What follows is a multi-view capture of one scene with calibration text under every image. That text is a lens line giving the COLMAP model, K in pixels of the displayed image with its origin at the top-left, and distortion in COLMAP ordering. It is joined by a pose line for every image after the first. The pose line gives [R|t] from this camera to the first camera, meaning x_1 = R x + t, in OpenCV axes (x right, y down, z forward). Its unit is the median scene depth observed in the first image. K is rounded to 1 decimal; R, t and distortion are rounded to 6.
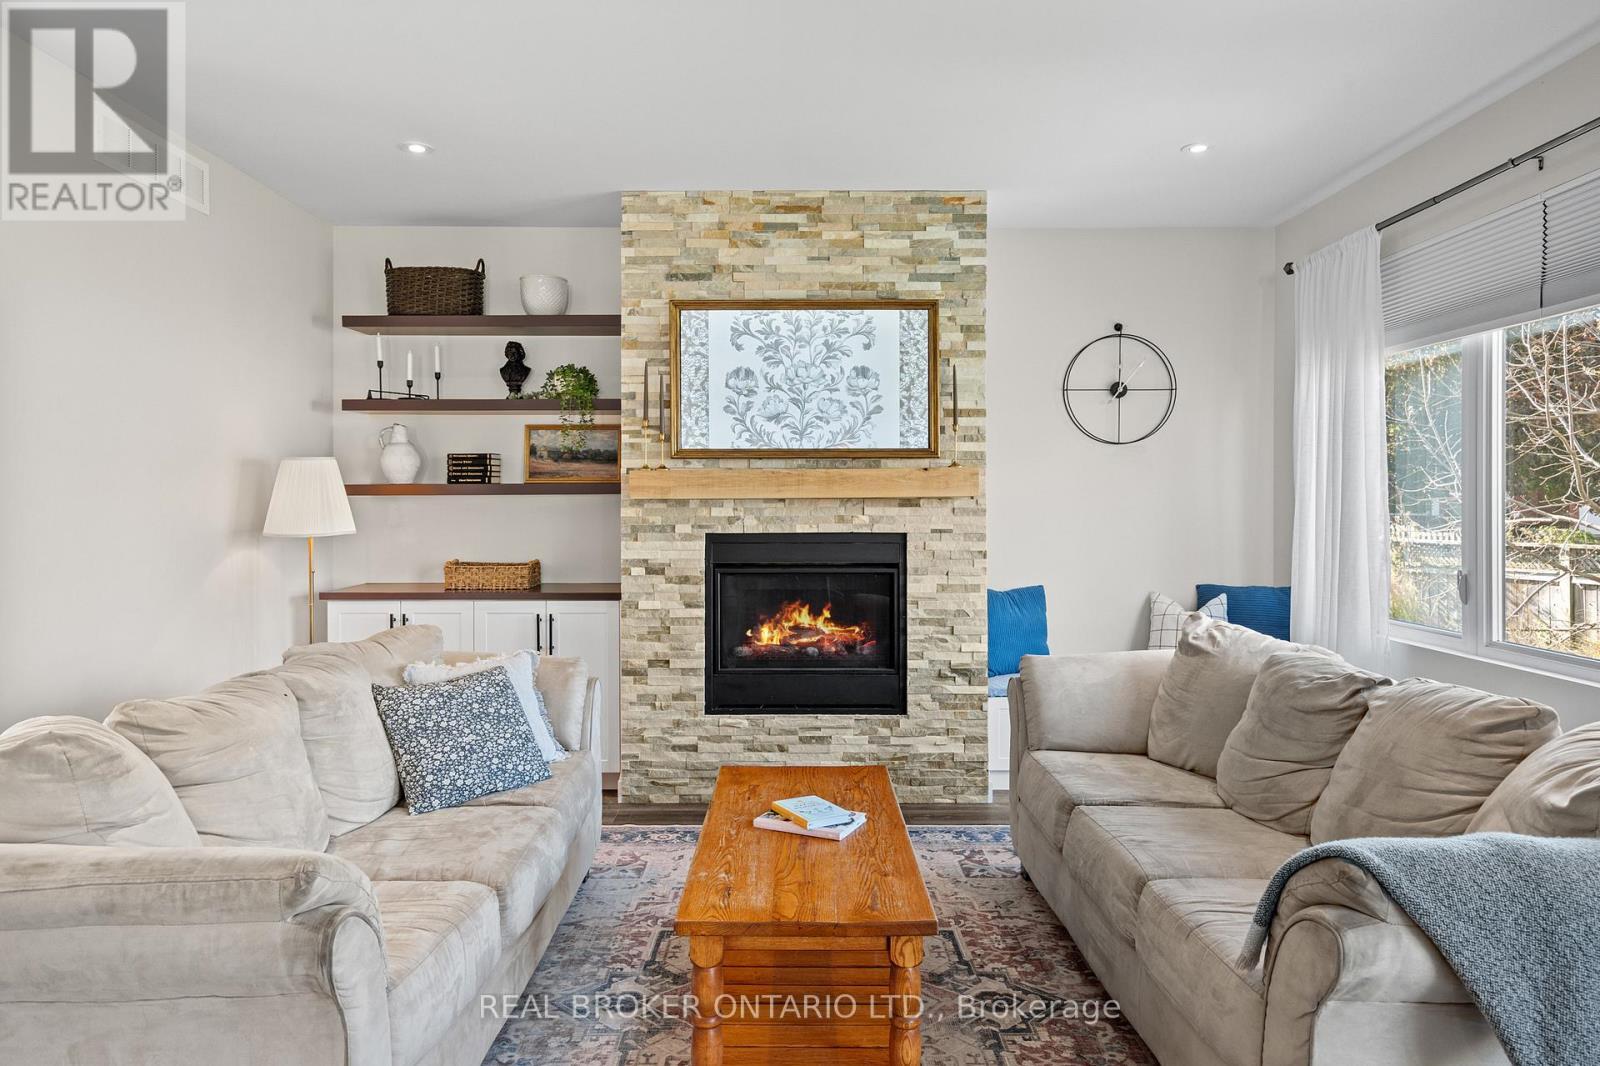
lens RADIAL K [[1010.3, 0, 793.3], [0, 1010.3, 504.0], [0, 0, 1]] dist [0.003266, 0.001284]
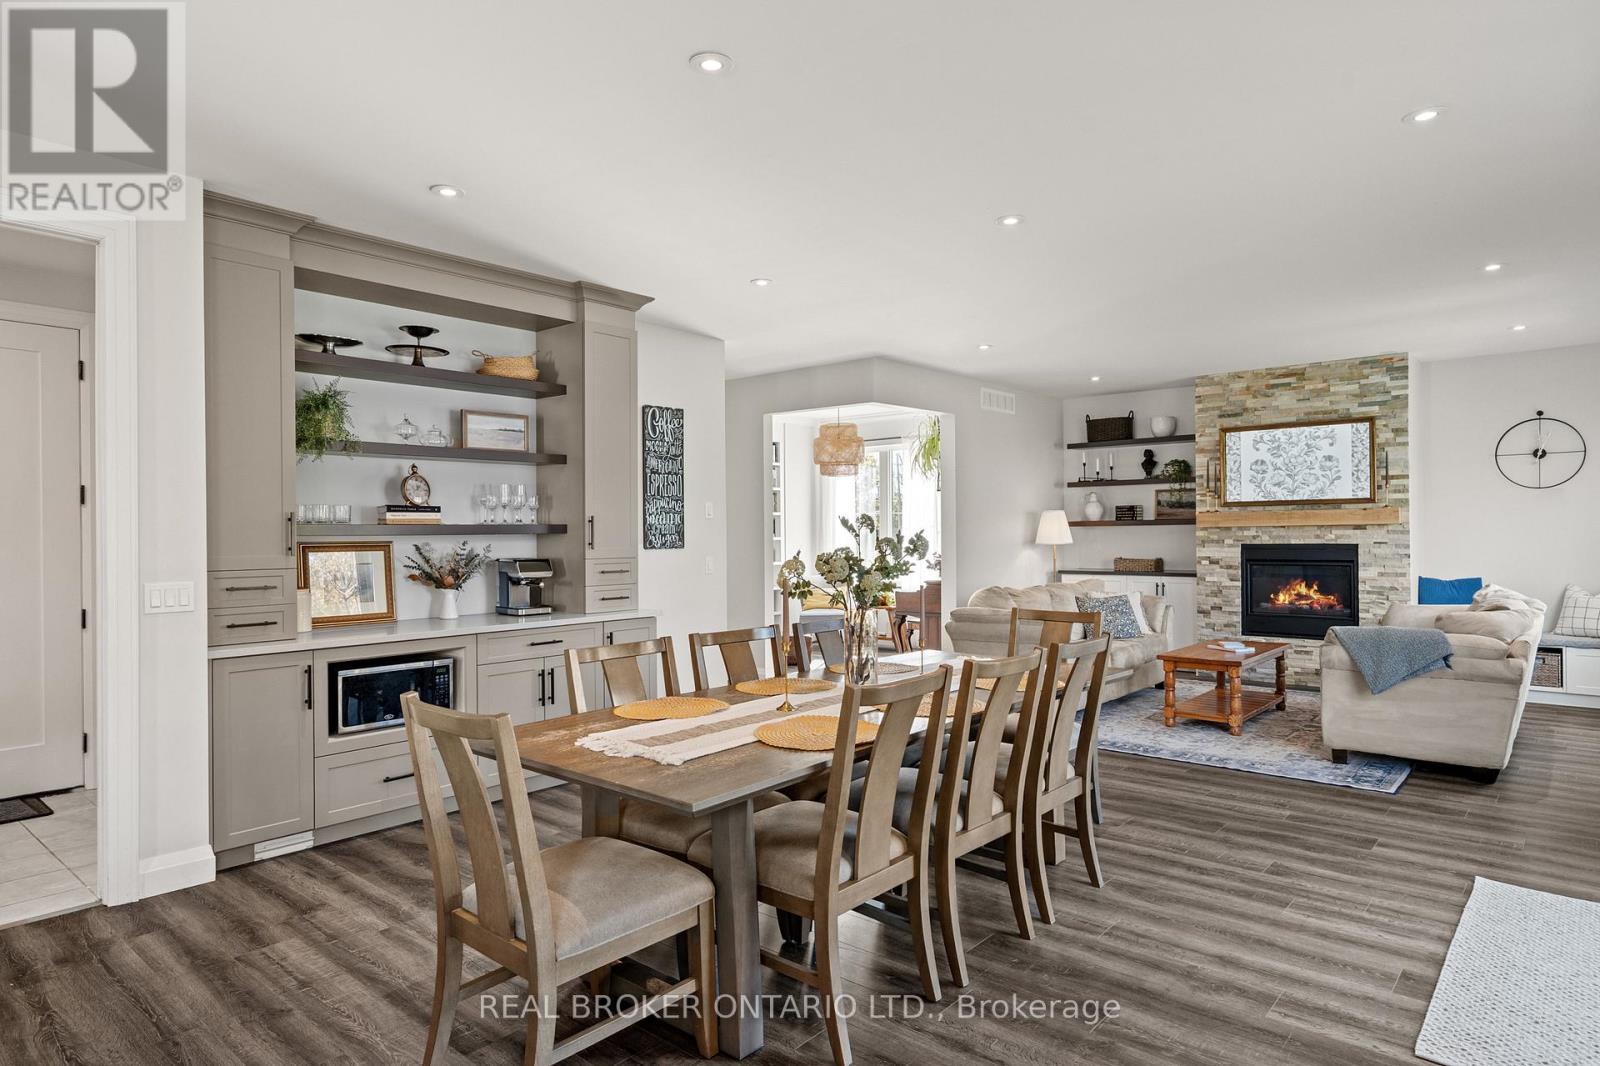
lens RADIAL K [[924.5, 0, 791.5], [0, 924.5, 531.8], [0, 0, 1]] dist [0.002149, 0.000146]
pose [[0.748958, -0.006740, -0.662583, 0.456407], [0.007199, 0.999972, -0.002035, 0.002612], [0.662578, -0.003246, 0.748986, -0.945863]]
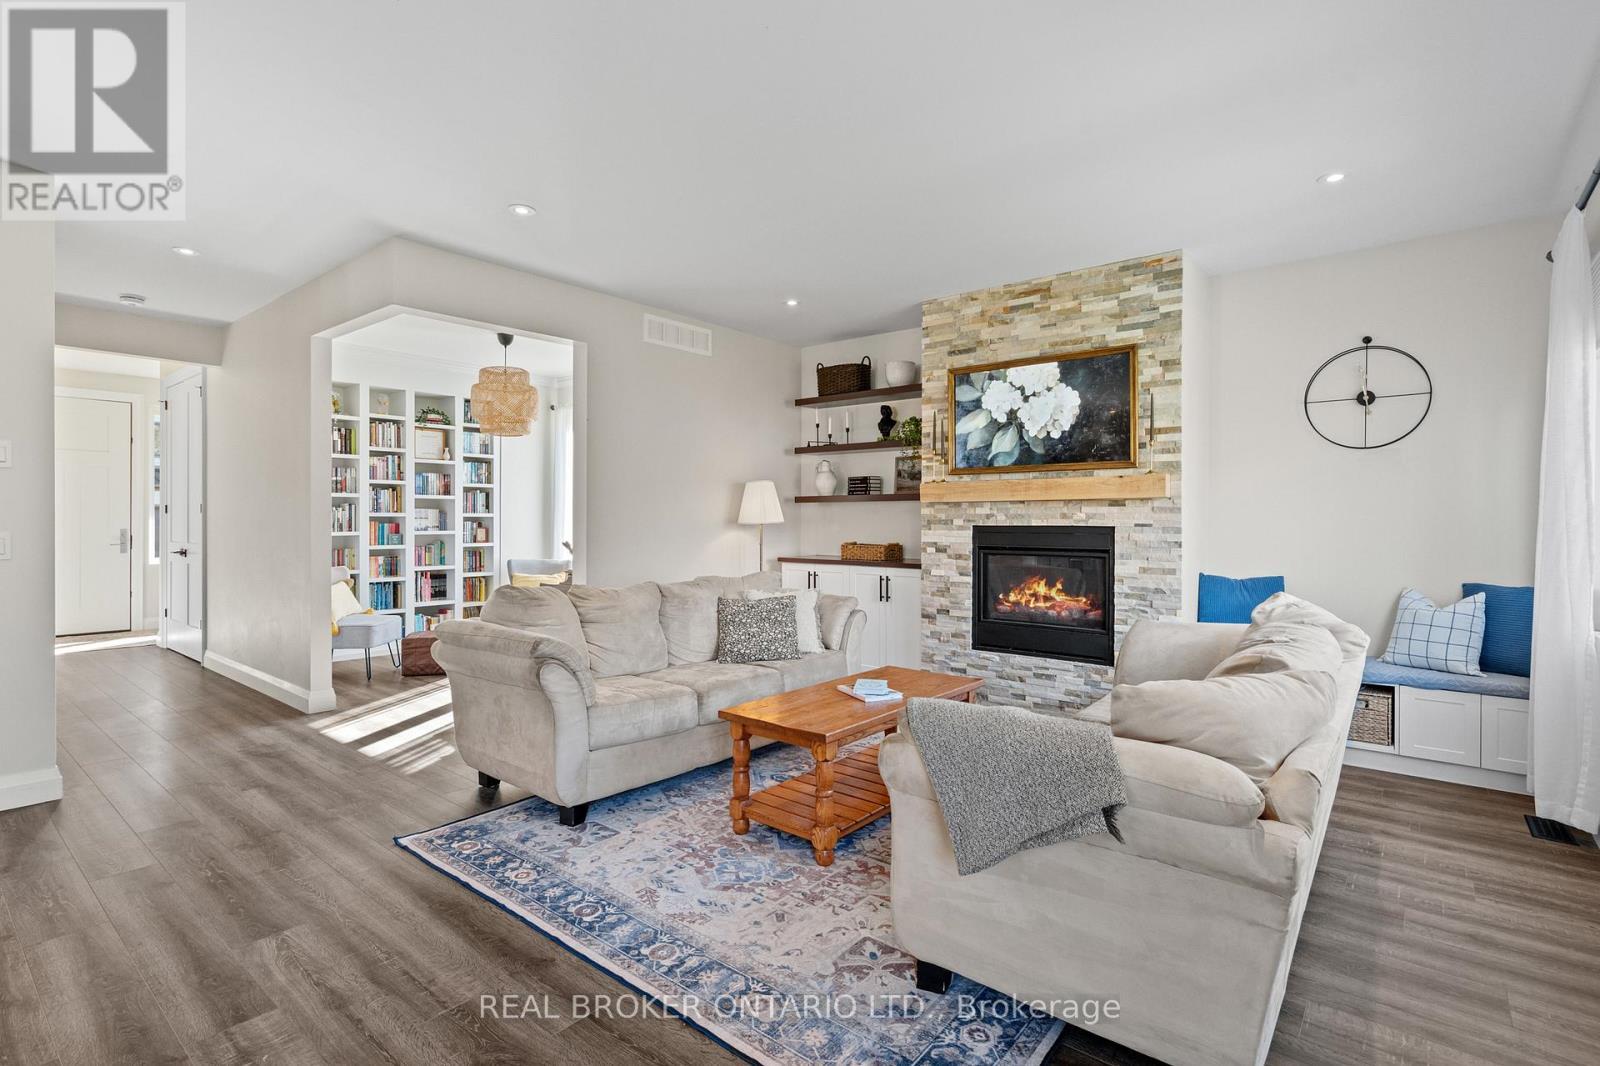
lens RADIAL K [[766.2, 0, 797.1], [0, 766.2, 520.5], [0, 0, 1]] dist [-0.008255, 0.008731]
pose [[0.770764, 0.004322, -0.637106, 0.424262], [-0.004227, 0.999990, 0.001669, 0.021115], [0.637106, 0.001407, 0.770775, -0.015876]]
